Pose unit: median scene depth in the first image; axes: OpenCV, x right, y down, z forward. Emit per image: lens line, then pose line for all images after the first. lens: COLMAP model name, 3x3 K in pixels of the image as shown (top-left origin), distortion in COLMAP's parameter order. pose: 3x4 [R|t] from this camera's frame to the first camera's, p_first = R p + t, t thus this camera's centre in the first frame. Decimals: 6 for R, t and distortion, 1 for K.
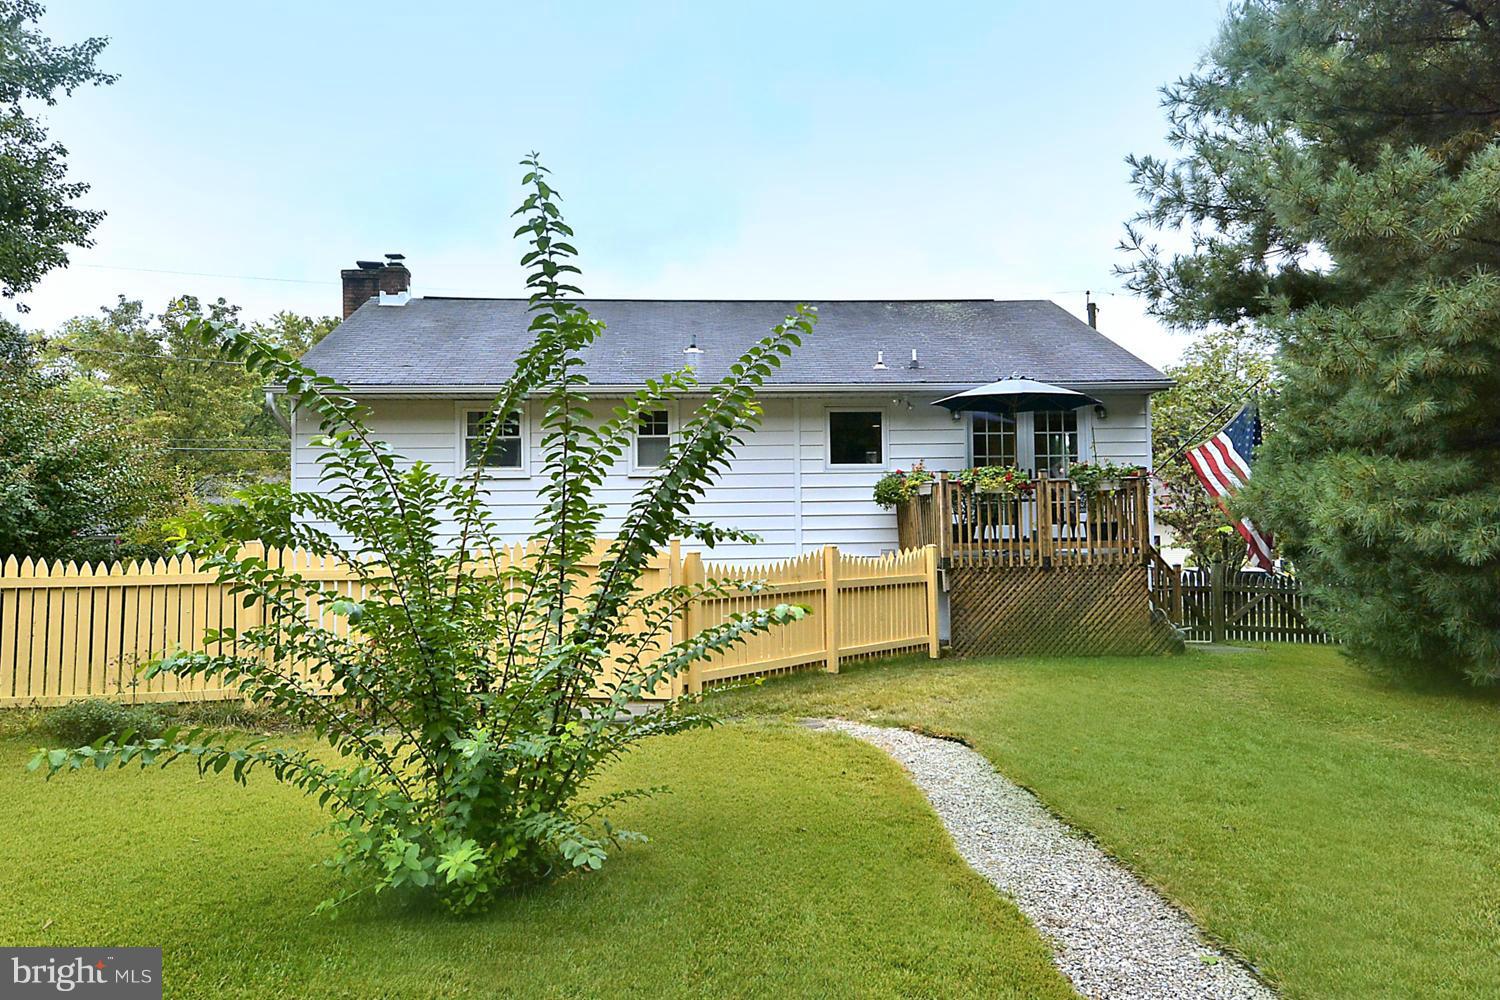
lens RADIAL K [[781.0, 0, 747.9], [0, 781.0, 486.9], [0, 0, 1]] dist [0.066398, -0.049804]
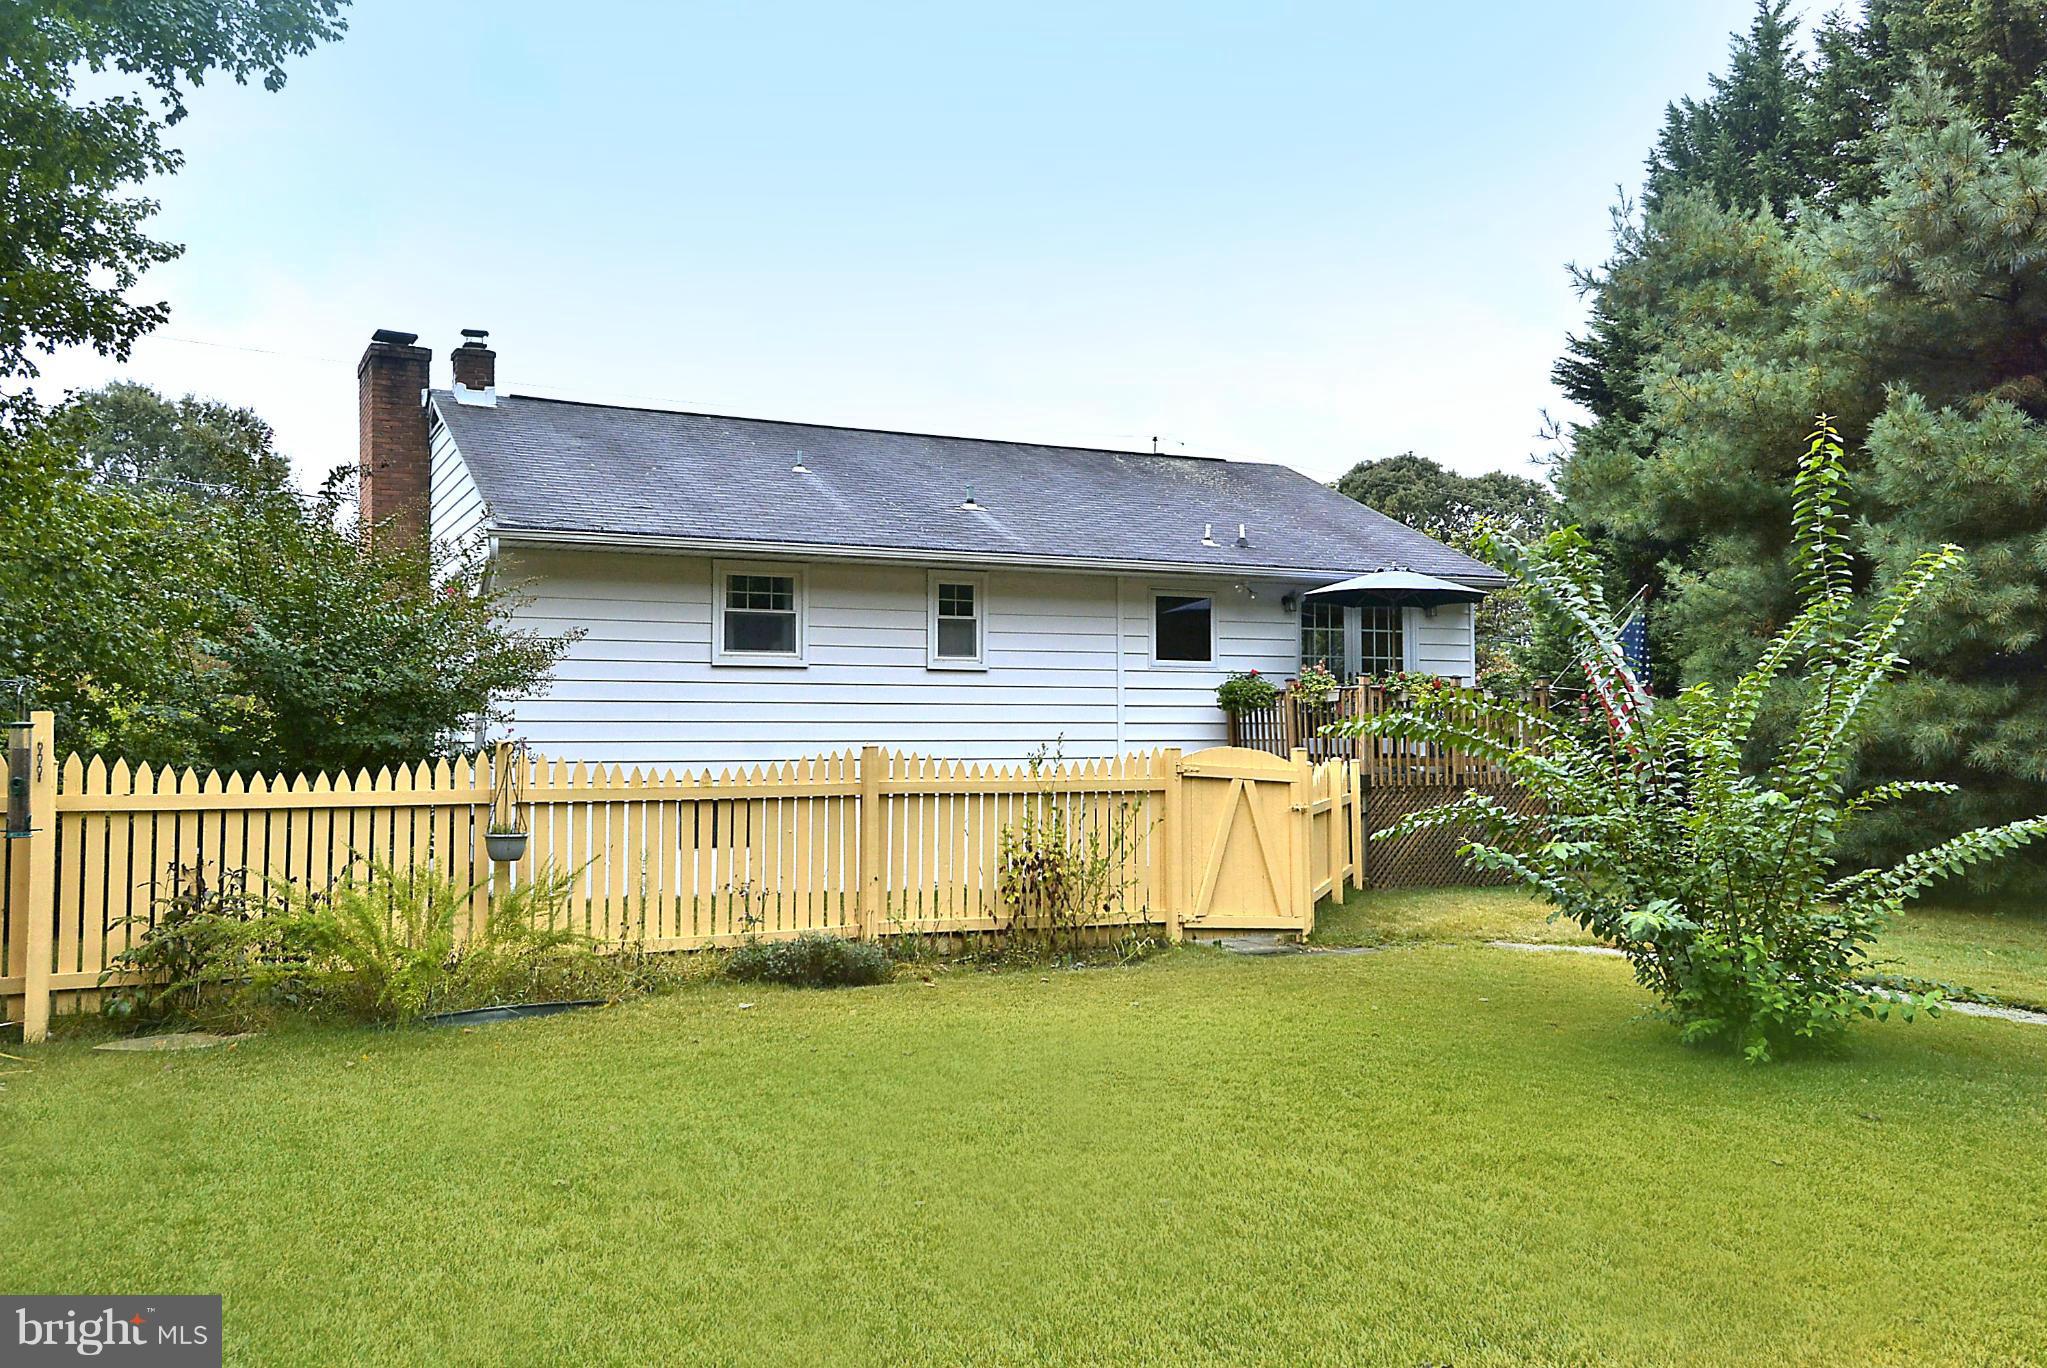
lens RADIAL K [[1065.9, 0, 1020.6], [0, 1065.9, 666.1], [0, 0, 1]] dist [0.066398, -0.049804]
pose [[0.968279, 0.031507, 0.247877, -0.306998], [-0.028052, 0.999454, -0.017458, 0.001285], [-0.248292, 0.009951, 0.968634, -0.041803]]
